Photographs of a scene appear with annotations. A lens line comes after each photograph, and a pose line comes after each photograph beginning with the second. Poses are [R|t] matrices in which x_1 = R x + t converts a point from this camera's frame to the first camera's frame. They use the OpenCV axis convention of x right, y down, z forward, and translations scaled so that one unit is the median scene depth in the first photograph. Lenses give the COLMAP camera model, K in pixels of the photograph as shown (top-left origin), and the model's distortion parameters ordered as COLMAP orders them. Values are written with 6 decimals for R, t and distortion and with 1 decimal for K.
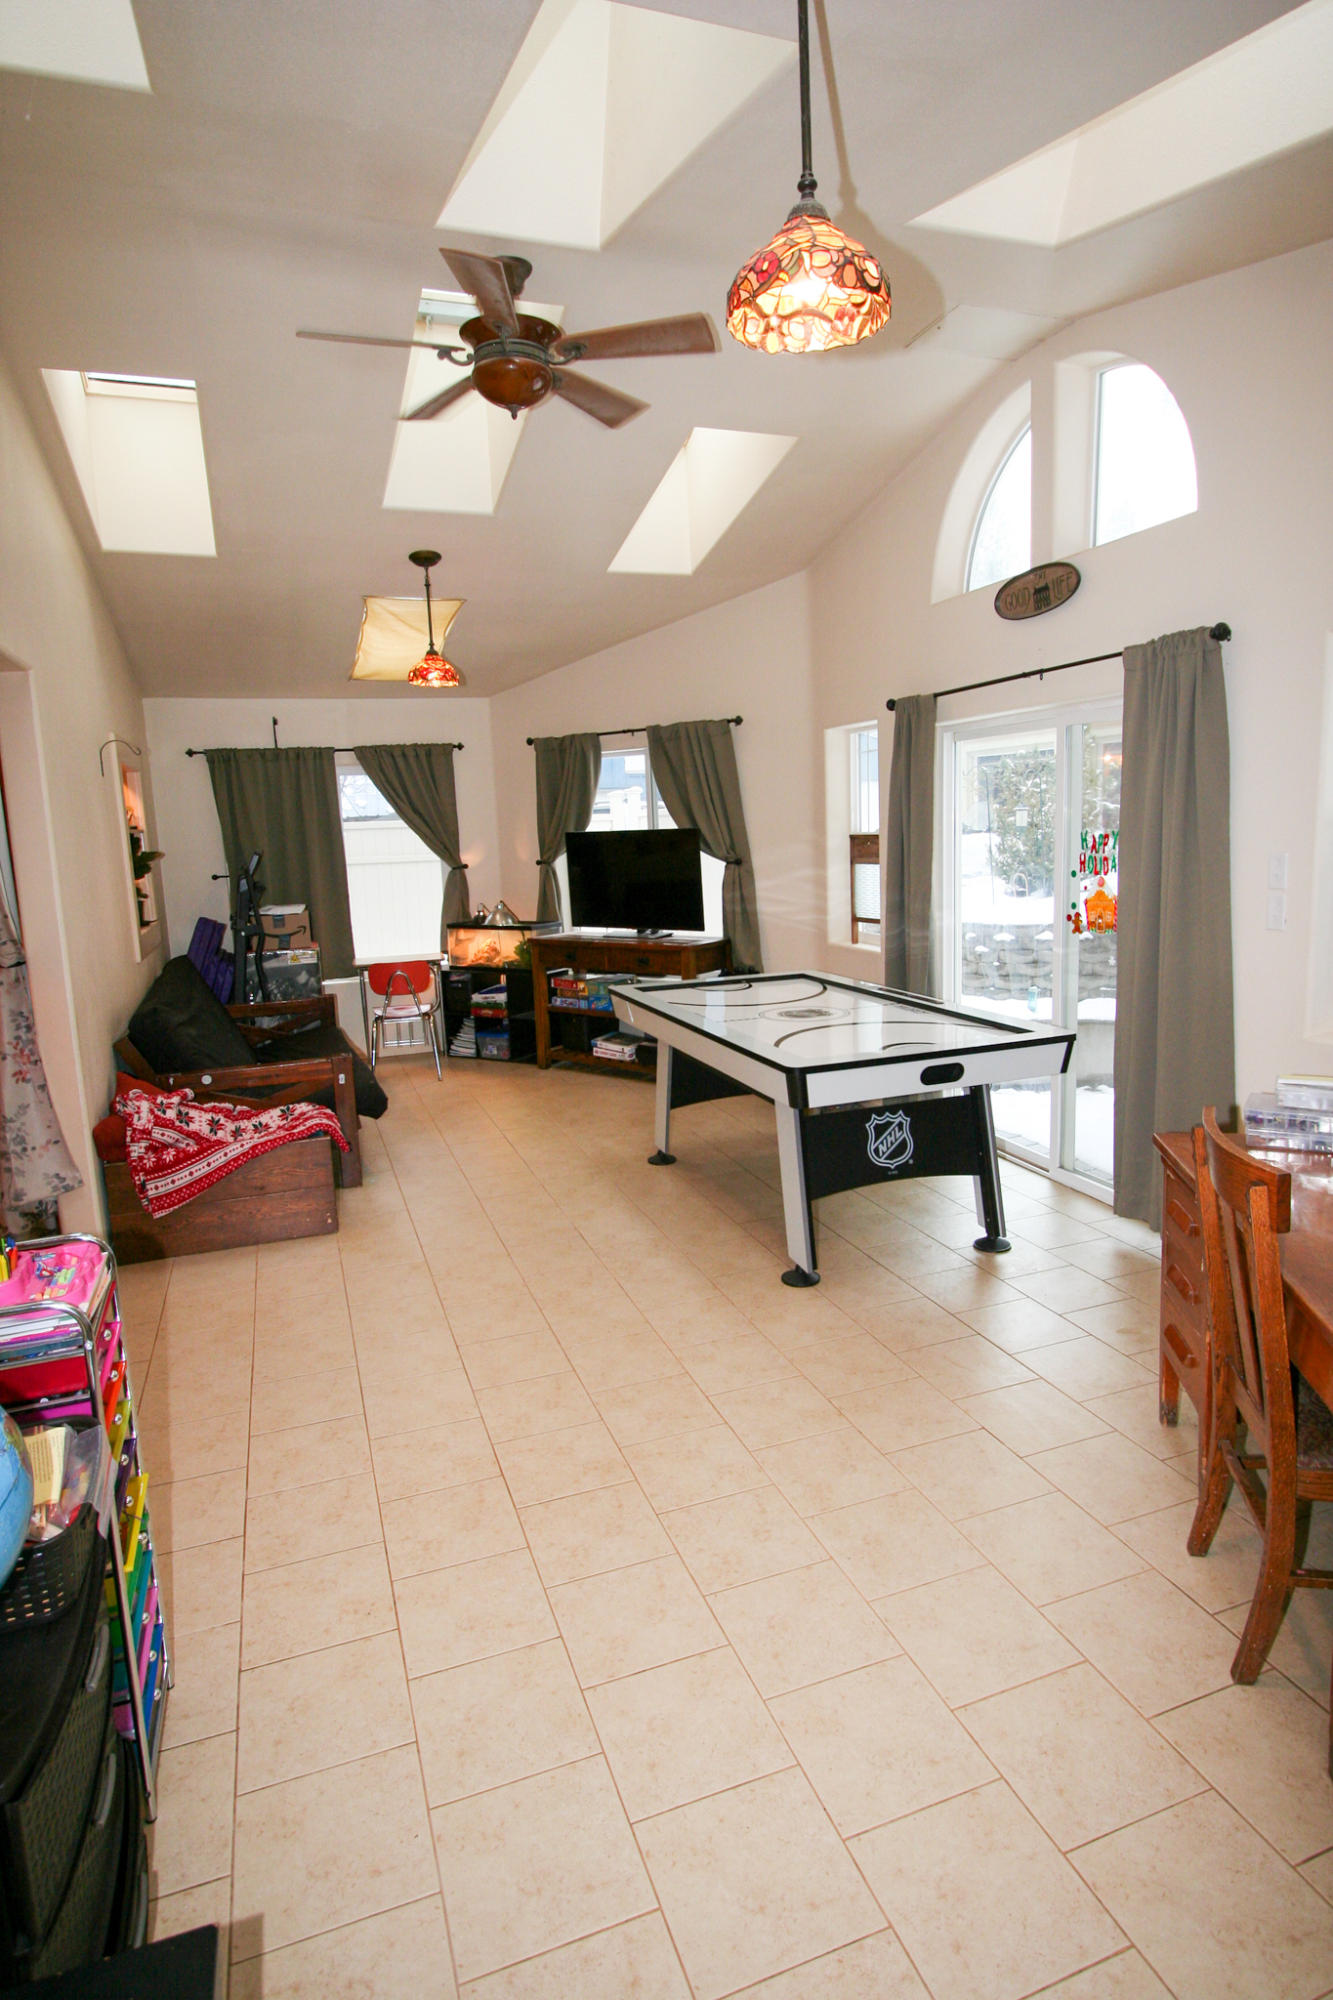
lens RADIAL K [[1095.6, 0, 677.1], [0, 1095.6, 987.6], [0, 0, 1]] dist [-0.013372, 0.001104]
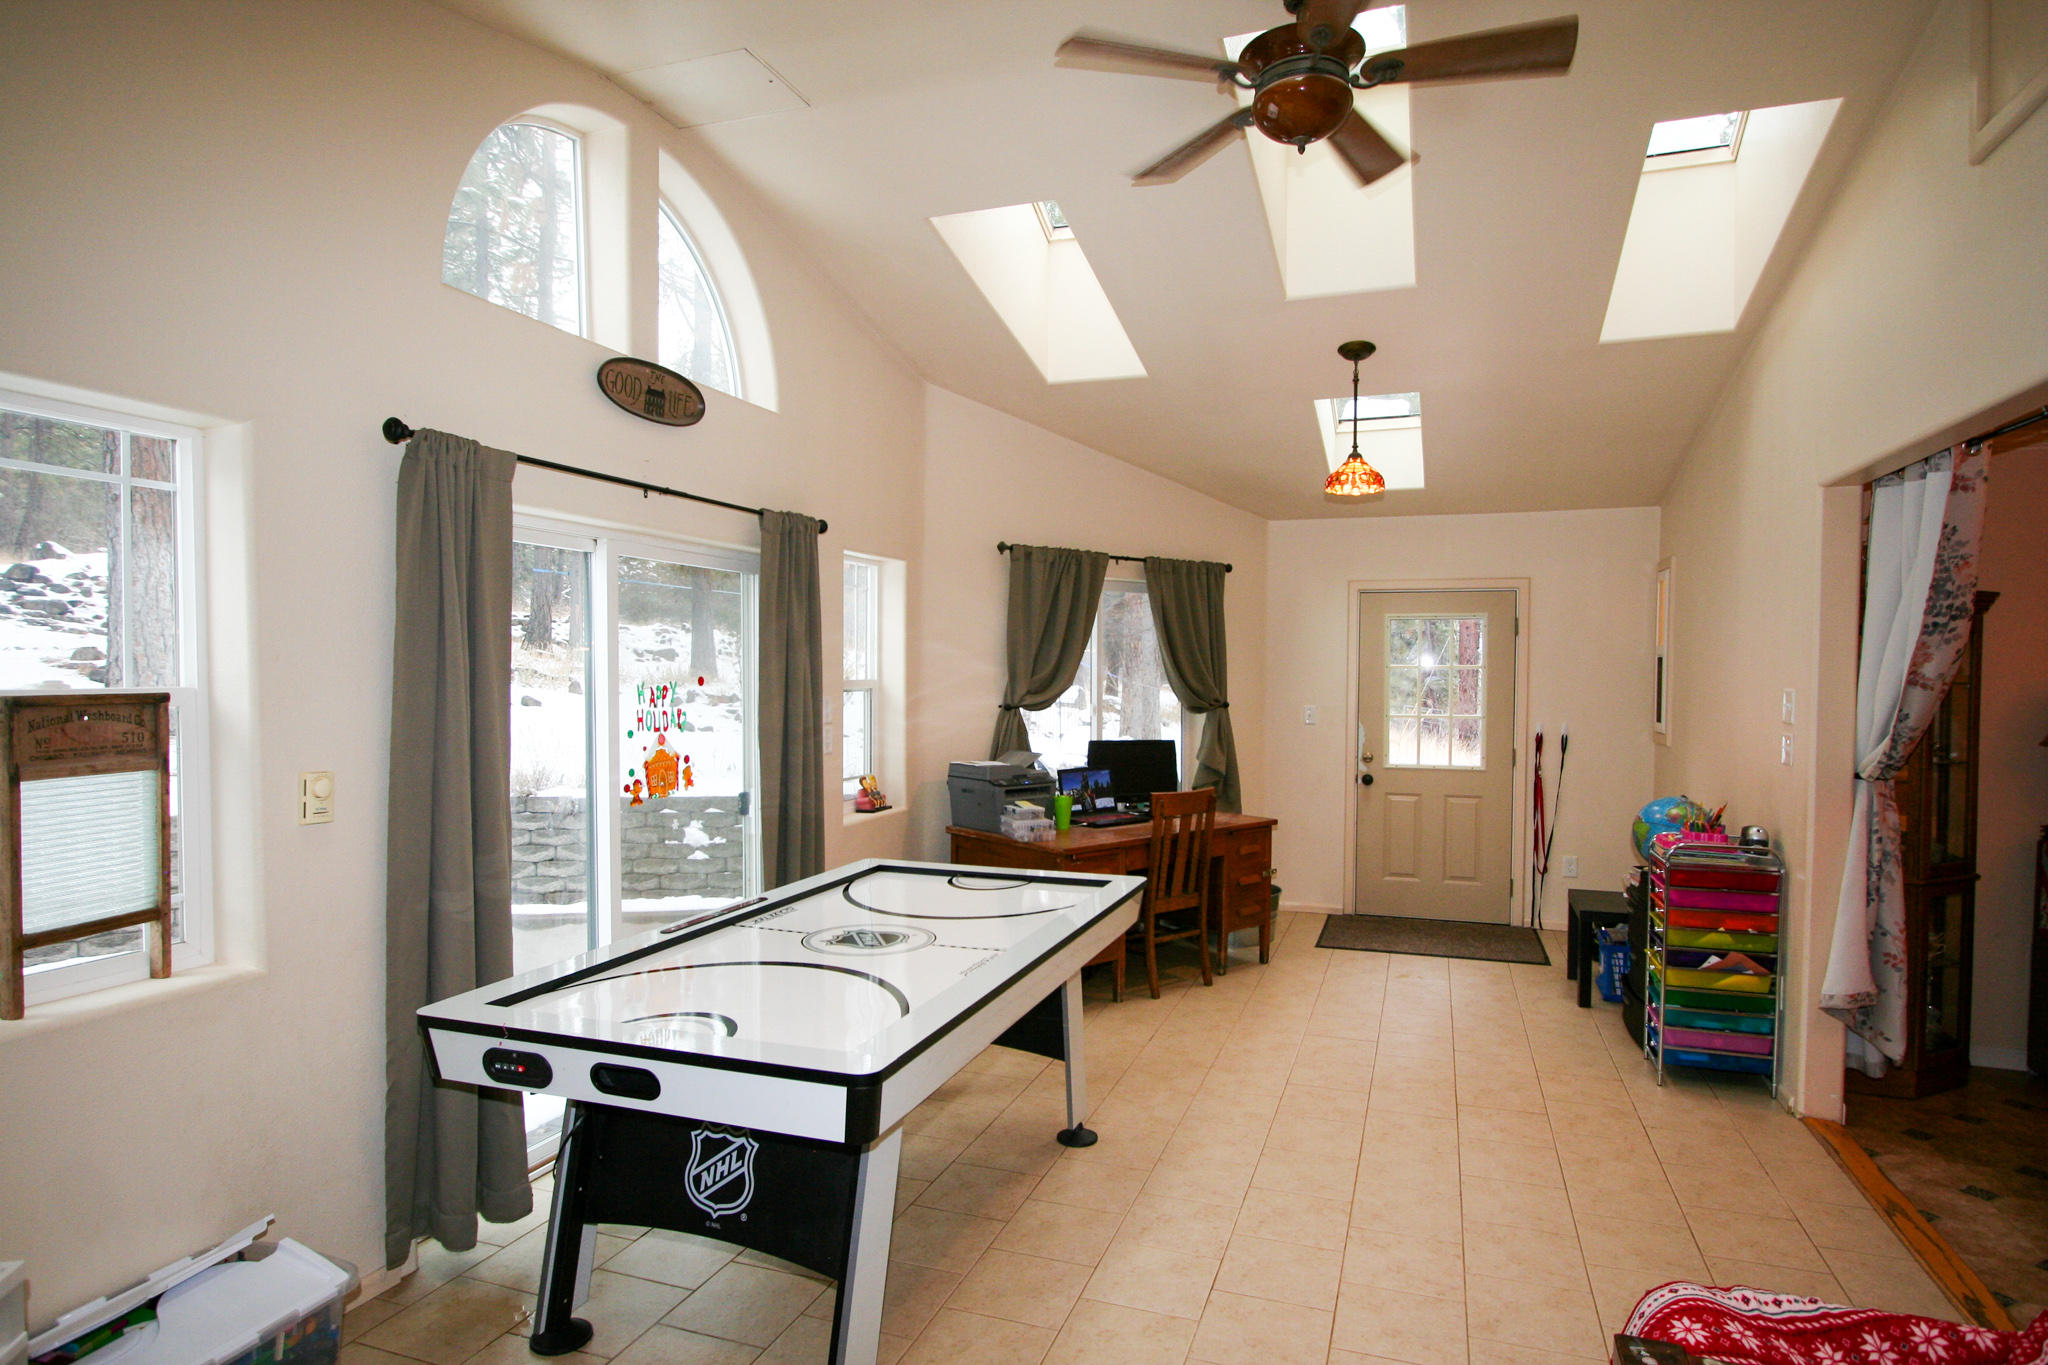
lens RADIAL K [[1121.9, 0, 1047.2], [0, 1121.9, 702.8], [0, 0, 1]] dist [-0.013372, 0.001104]
pose [[-0.776805, 0.016313, 0.629530, -0.426550], [0.118054, 0.985714, 0.120129, -0.197905], [-0.618577, 0.167635, -0.767634, 1.498165]]
